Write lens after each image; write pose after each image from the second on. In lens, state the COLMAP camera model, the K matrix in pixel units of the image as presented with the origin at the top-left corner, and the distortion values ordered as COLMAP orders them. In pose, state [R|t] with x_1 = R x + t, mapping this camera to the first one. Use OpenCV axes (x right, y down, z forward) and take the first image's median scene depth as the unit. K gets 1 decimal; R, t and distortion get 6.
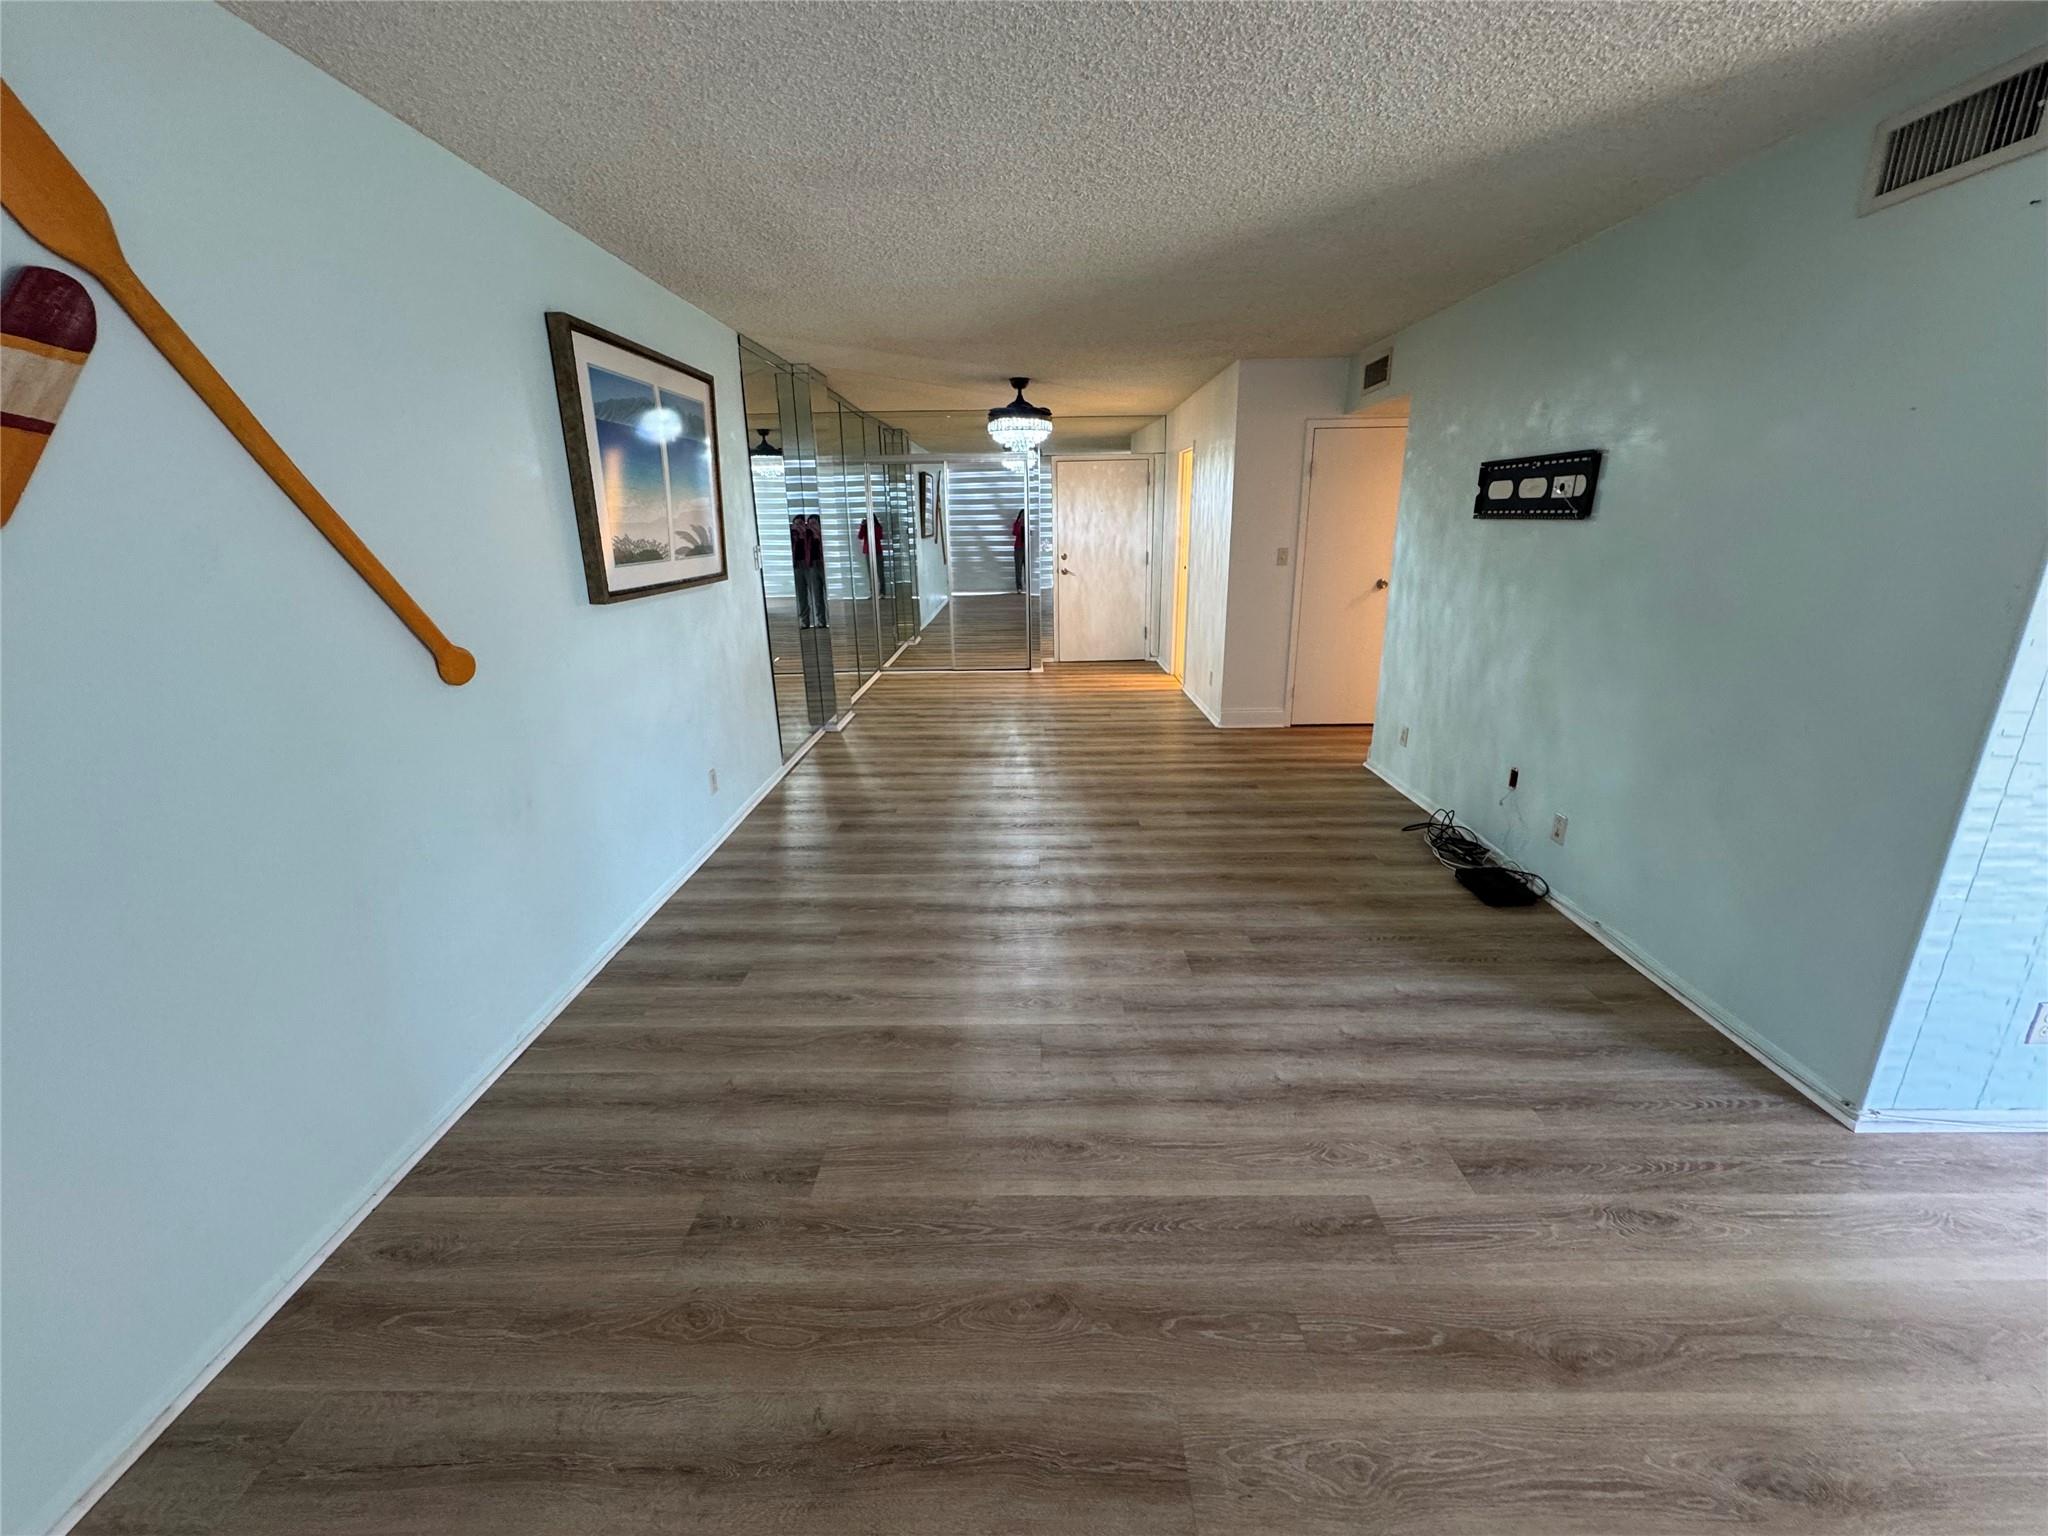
lens RADIAL K [[818.8, 0, 1035.4], [0, 818.8, 784.1], [0, 0, 1]] dist [0.021657, -0.000065]
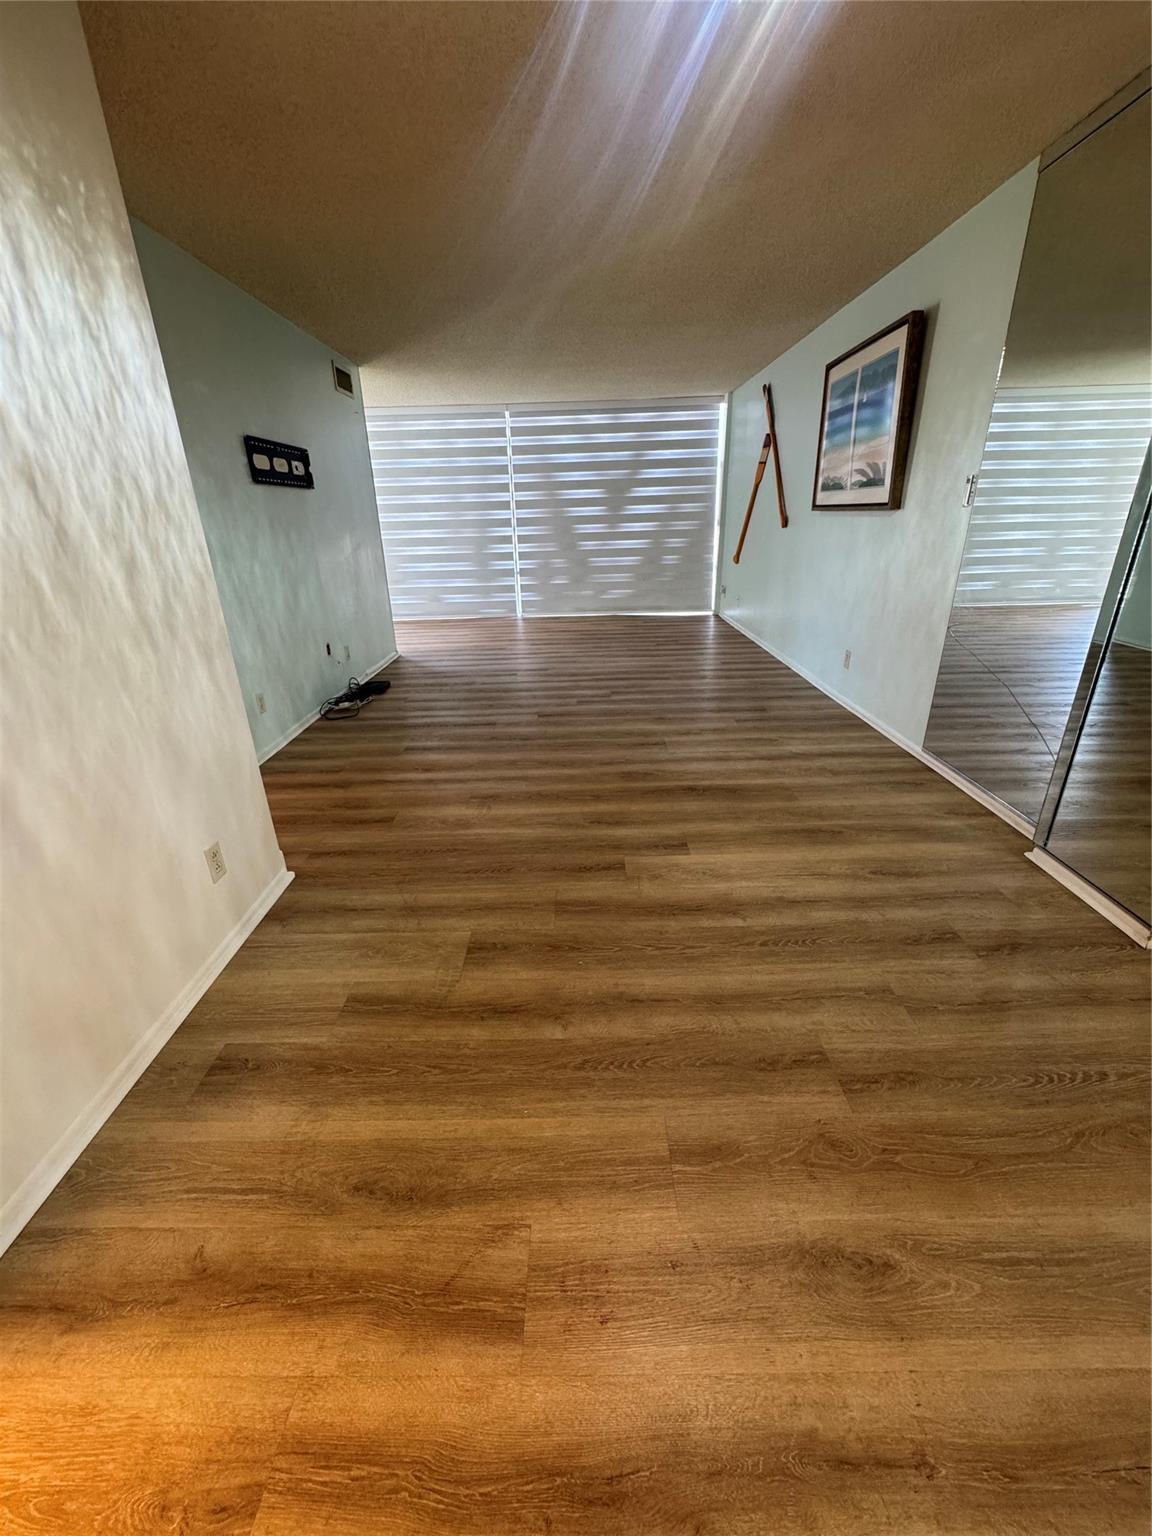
lens RADIAL K [[614.1, 0, 574.7], [0, 614.1, 766.1], [0, 0, 1]] dist [0.021657, -0.000065]
pose [[-0.999190, 0.037623, 0.014258, 0.063985], [0.037835, 0.758113, 0.651025, -0.606878], [0.013684, 0.651037, -0.758922, 2.051328]]
